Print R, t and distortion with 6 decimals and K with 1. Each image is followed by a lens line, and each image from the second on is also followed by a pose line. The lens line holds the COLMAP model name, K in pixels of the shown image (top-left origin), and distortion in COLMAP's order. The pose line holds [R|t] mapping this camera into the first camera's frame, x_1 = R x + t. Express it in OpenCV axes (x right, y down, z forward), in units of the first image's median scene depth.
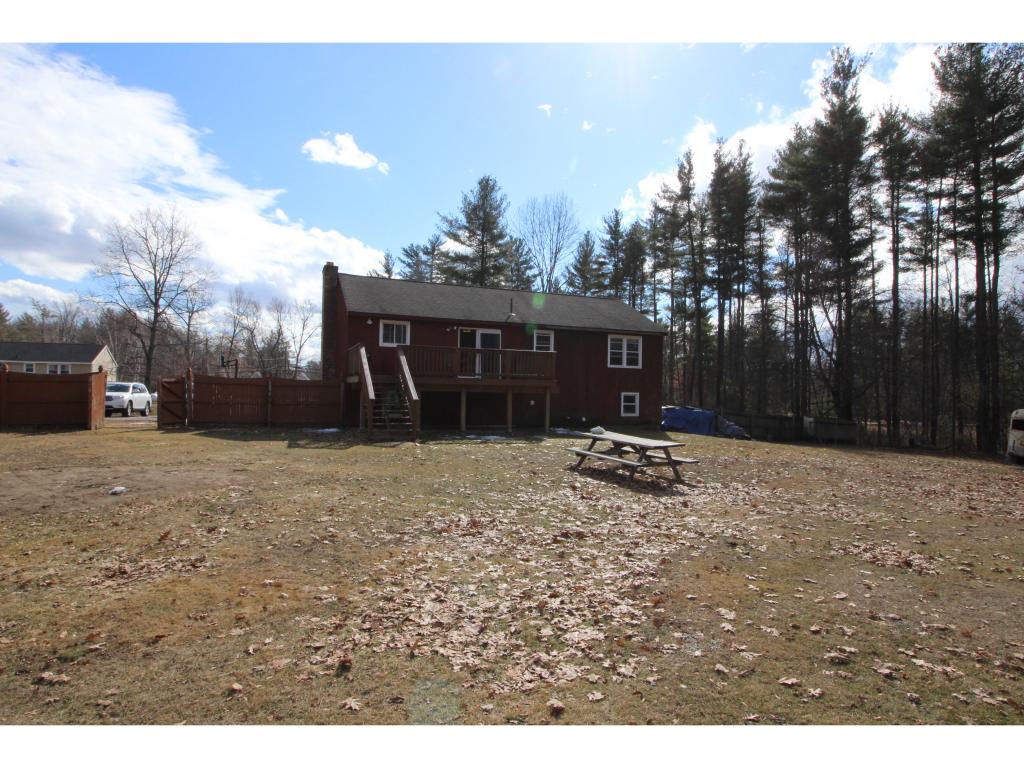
lens RADIAL K [[575.6, 0, 517.1], [0, 575.6, 379.4], [0, 0, 1]] dist [0.000197, -0.001855]
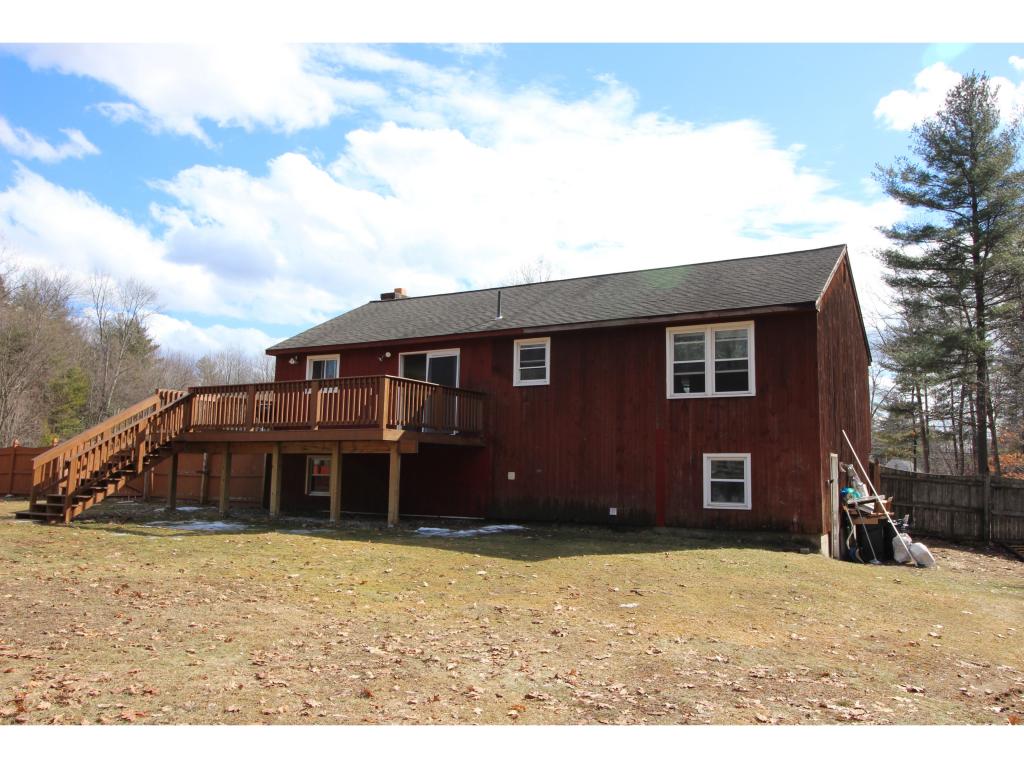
lens RADIAL K [[821.7, 0, 512.0], [0, 821.7, 384.0], [0, 0, 1]] dist [0.010064, 0.006821]
pose [[0.614516, -0.098091, -0.782782, 0.587631], [0.011503, 0.993249, -0.115434, 0.040655], [0.788820, 0.061931, 0.611496, 0.495005]]
